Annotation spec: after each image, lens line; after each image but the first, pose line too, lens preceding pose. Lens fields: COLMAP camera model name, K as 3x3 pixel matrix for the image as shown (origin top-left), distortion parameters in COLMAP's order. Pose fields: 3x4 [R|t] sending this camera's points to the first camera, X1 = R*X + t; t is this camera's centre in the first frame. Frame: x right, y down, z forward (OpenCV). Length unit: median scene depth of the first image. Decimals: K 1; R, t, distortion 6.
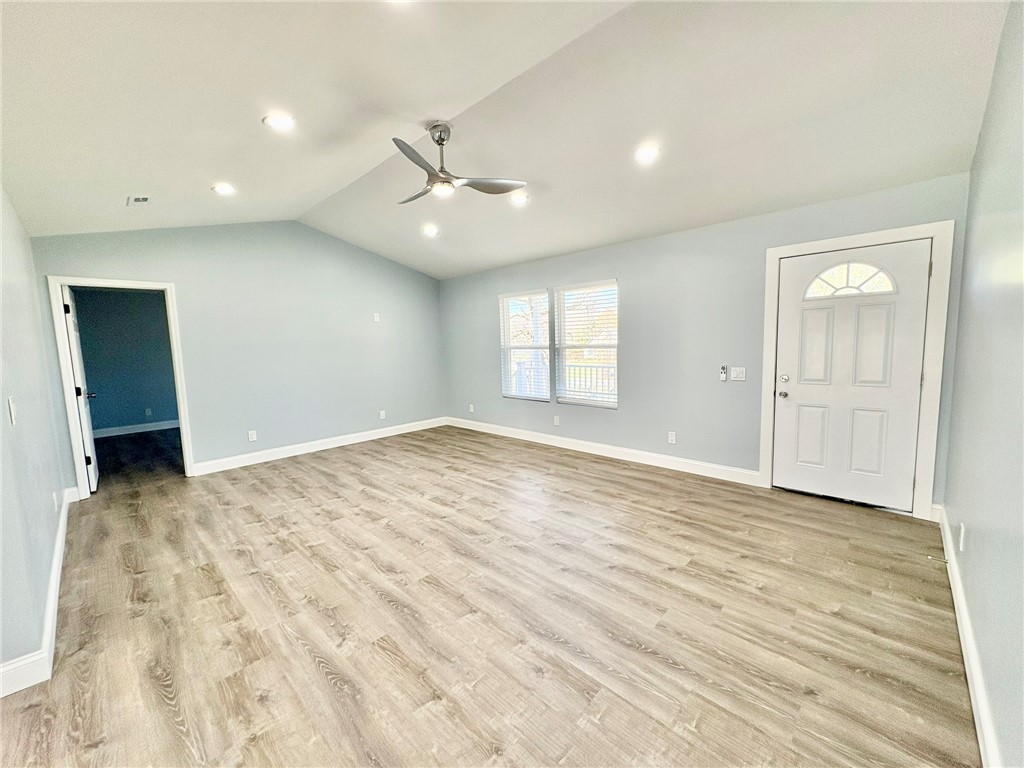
lens RADIAL K [[424.3, 0, 512.0], [0, 424.3, 384.0], [0, 0, 1]] dist [0.000923, 0.000092]
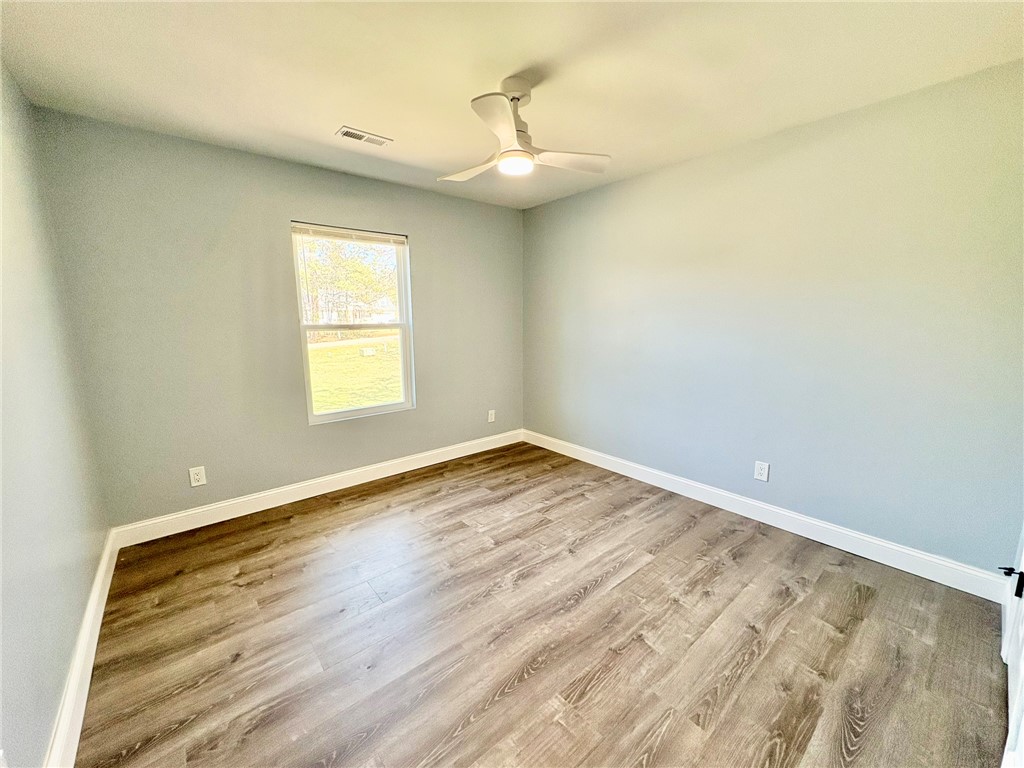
lens RADIAL K [[406.0, 0, 512.0], [0, 406.0, 384.0], [0, 0, 1]] dist [-0.000704, 0.000149]
pose [[0.087757, -0.143450, 0.985759, -1.129193], [0.109301, 0.984988, 0.133607, -0.082464], [-0.990127, 0.096020, 0.102119, 1.141152]]
